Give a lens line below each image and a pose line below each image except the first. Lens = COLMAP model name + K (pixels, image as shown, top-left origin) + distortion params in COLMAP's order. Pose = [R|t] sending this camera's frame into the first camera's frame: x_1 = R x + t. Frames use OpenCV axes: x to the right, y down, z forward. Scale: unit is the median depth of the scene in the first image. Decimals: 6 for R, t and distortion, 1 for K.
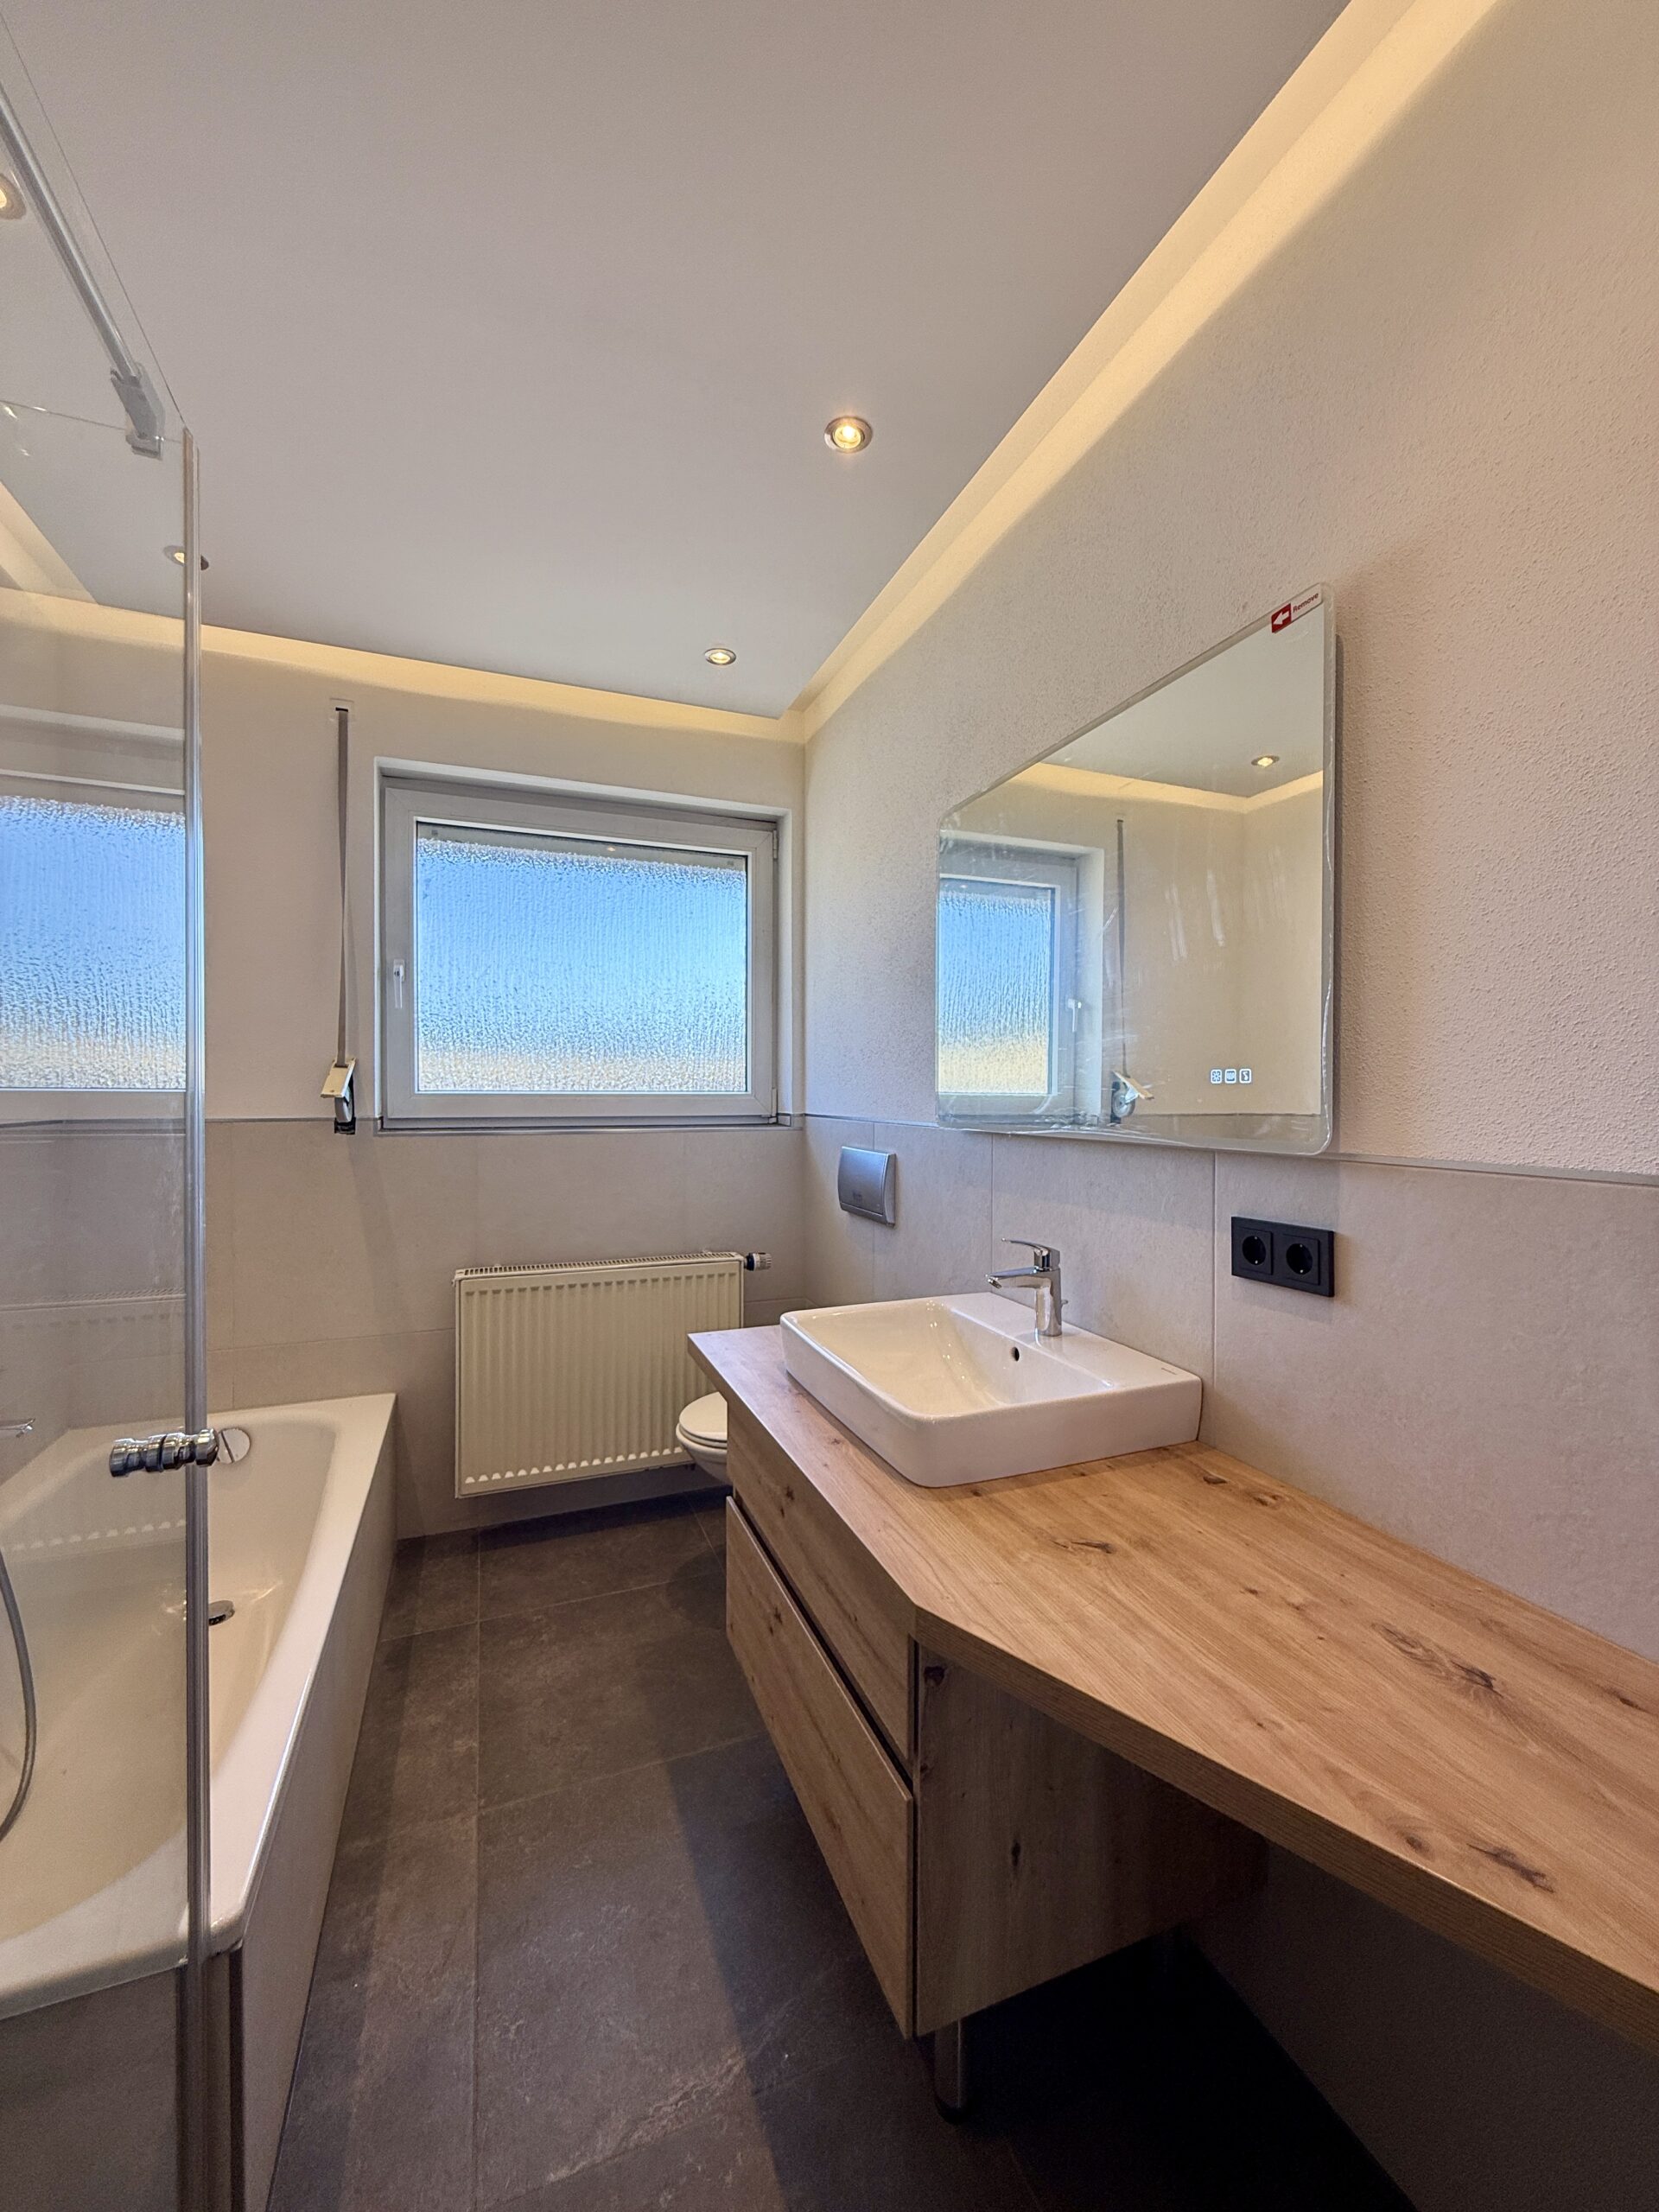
lens RADIAL K [[892.4, 0, 836.8], [0, 892.4, 1108.2], [0, 0, 1]] dist [0.010956, 0.000128]
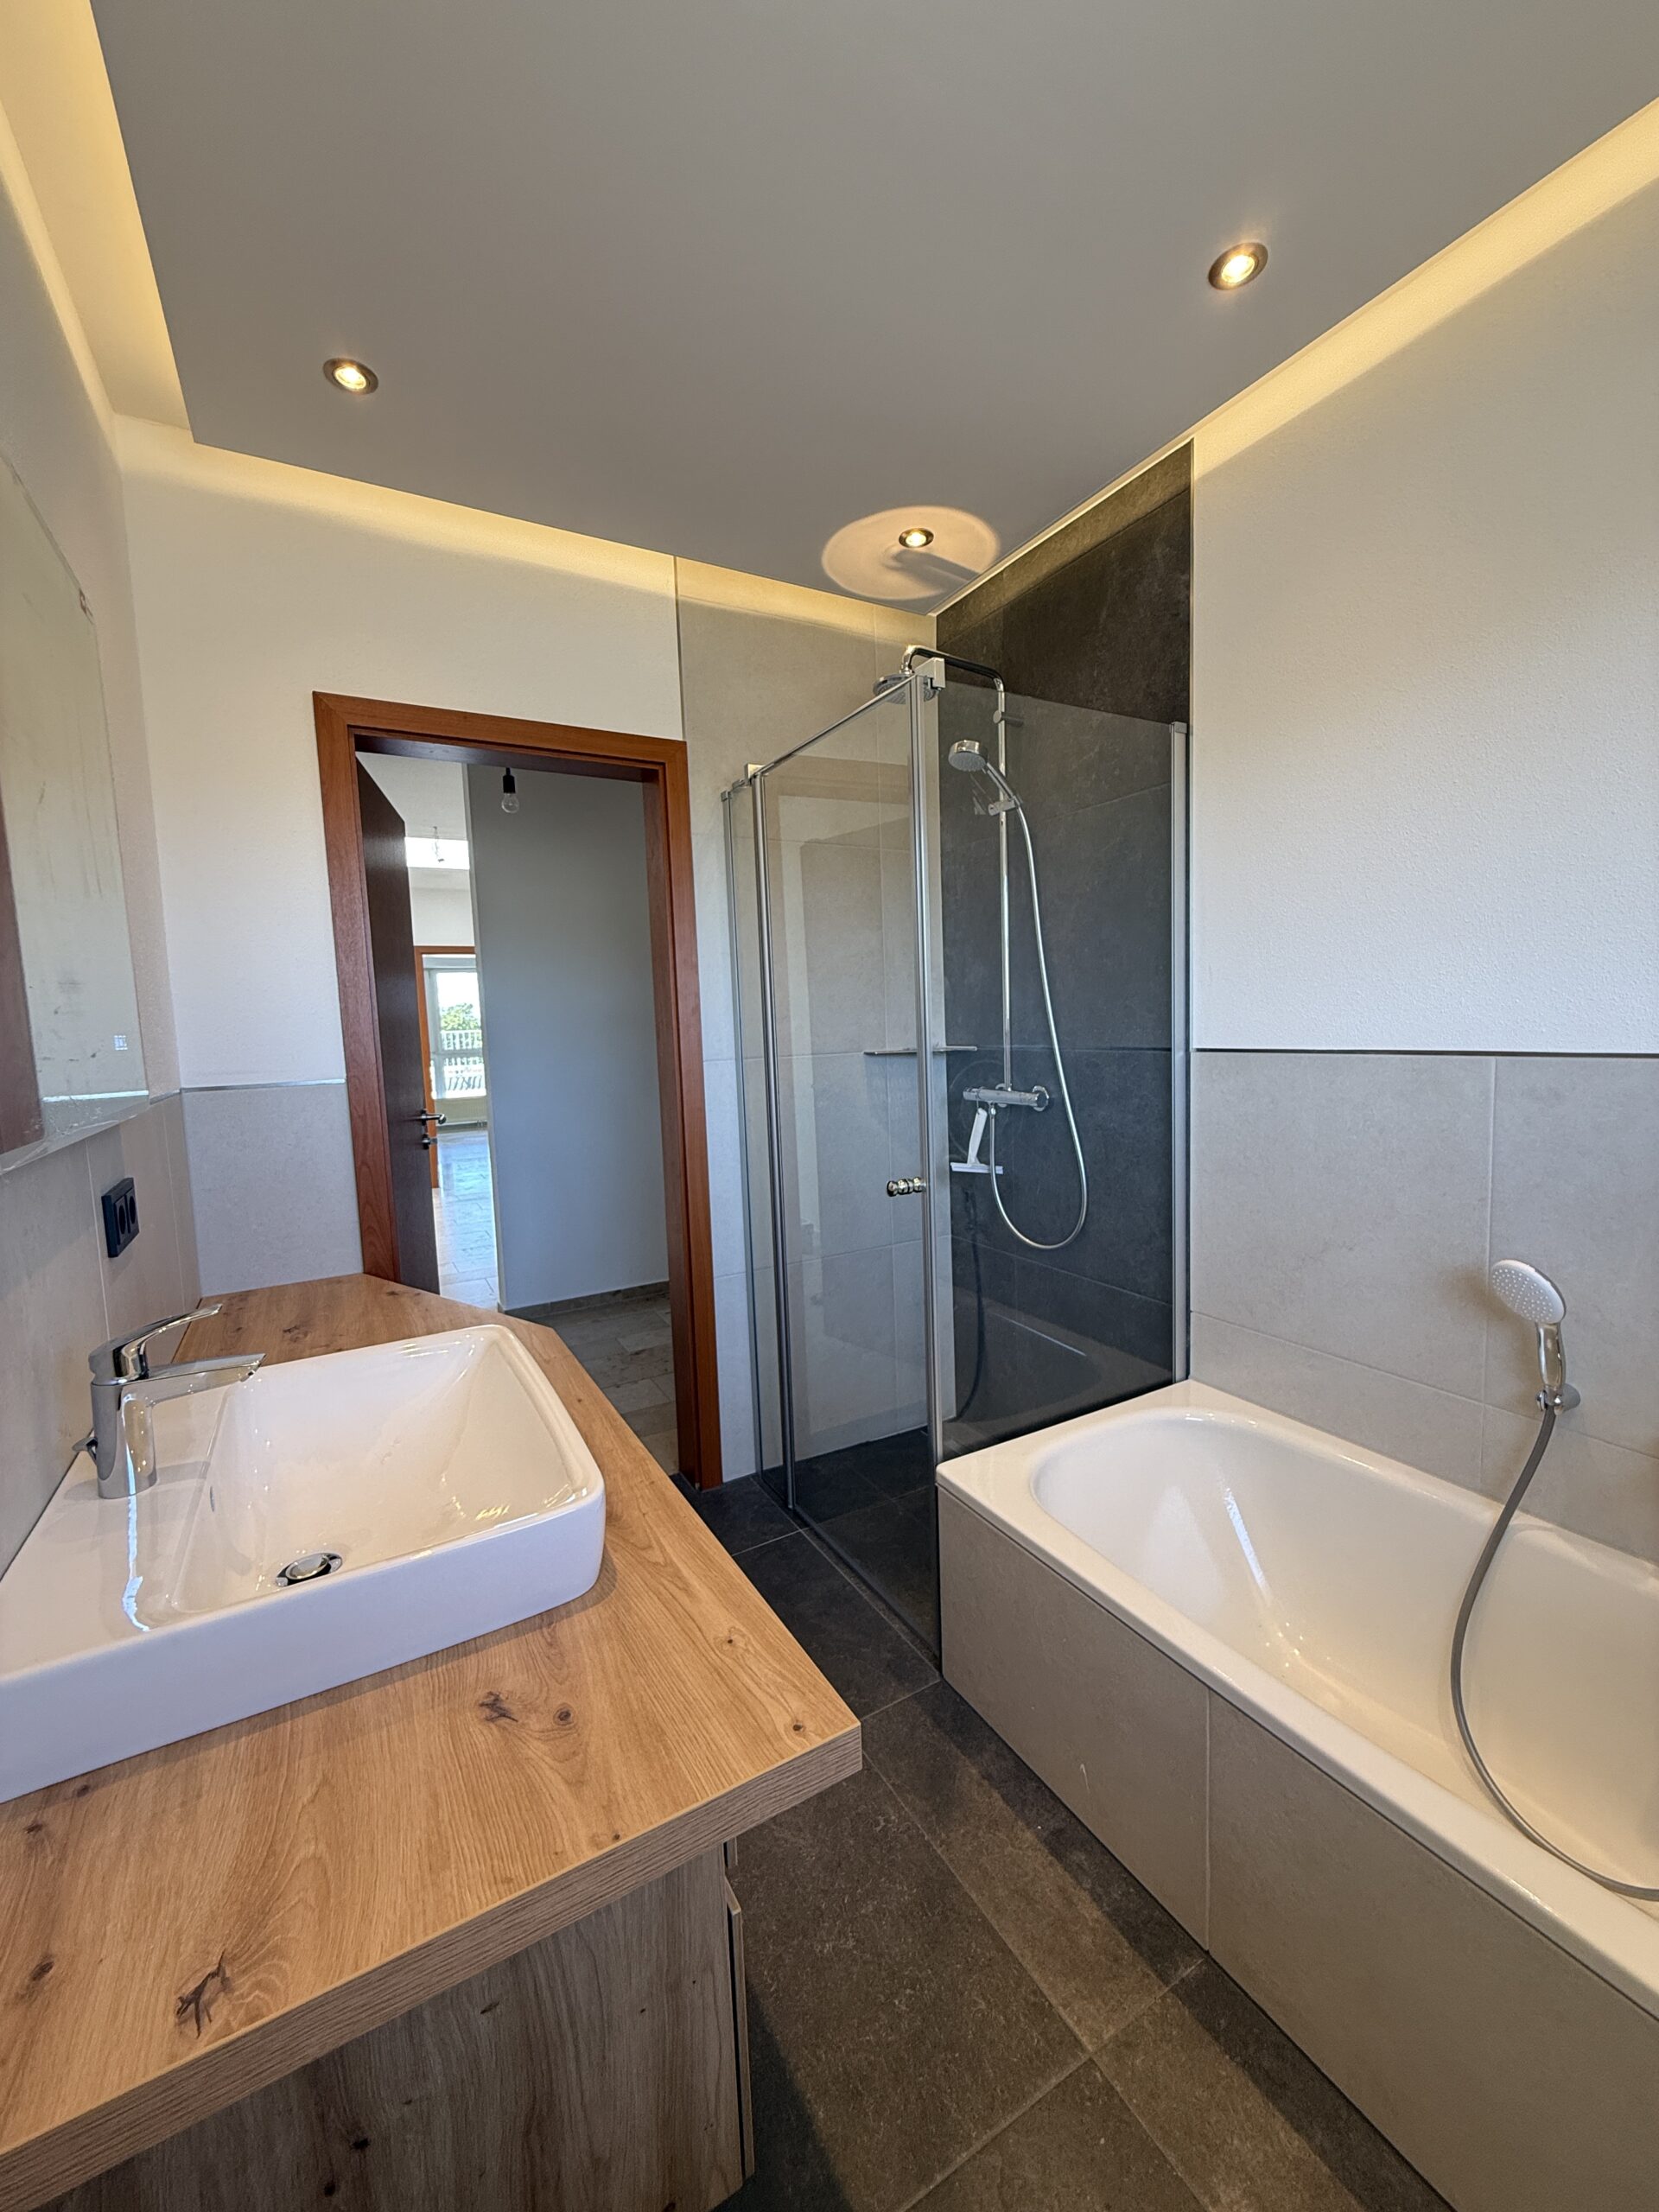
lens RADIAL K [[892.4, 0, 836.8], [0, 892.4, 1108.2], [0, 0, 1]] dist [0.010956, 0.000128]
pose [[-0.990070, 0.048251, -0.132038, -0.275999], [0.032610, 0.992460, 0.118153, -0.077636], [0.136744, 0.112674, -0.984178, 2.982719]]
